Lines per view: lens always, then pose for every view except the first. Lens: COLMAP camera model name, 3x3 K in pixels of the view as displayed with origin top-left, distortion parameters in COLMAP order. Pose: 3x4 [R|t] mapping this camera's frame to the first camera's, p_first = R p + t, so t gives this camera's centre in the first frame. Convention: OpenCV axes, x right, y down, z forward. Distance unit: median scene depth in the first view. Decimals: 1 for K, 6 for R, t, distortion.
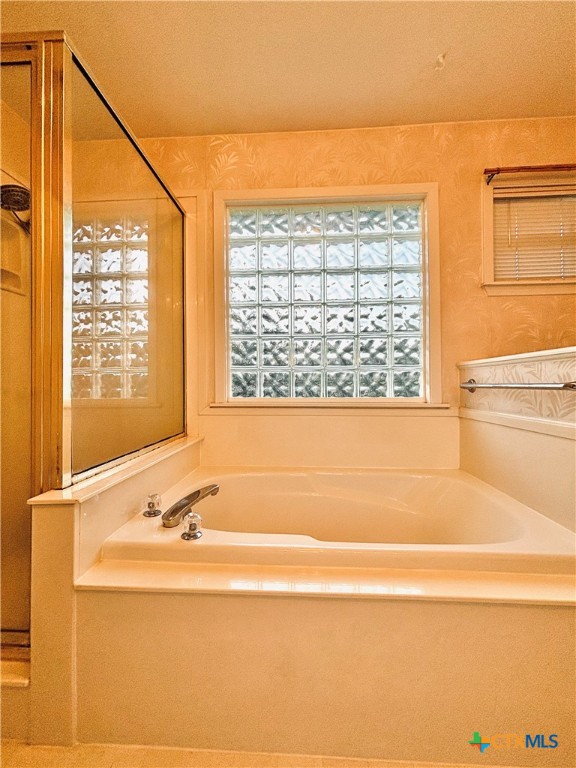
lens RADIAL K [[307.1, 0, 290.7], [0, 307.1, 380.7], [0, 0, 1]] dist [0.003689, 0.000950]
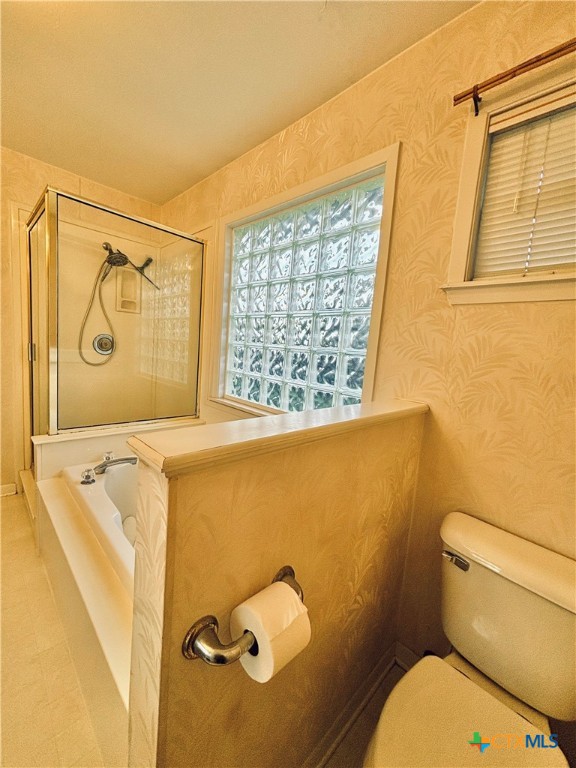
lens RADIAL K [[307.1, 0, 291.9], [0, 307.1, 380.7], [0, 0, 1]] dist [0.003689, 0.000950]
pose [[0.746646, 0.132154, -0.651963, 0.788046], [-0.084841, 0.990982, 0.103711, -0.148958], [0.659790, -0.022122, 0.751125, 0.286493]]
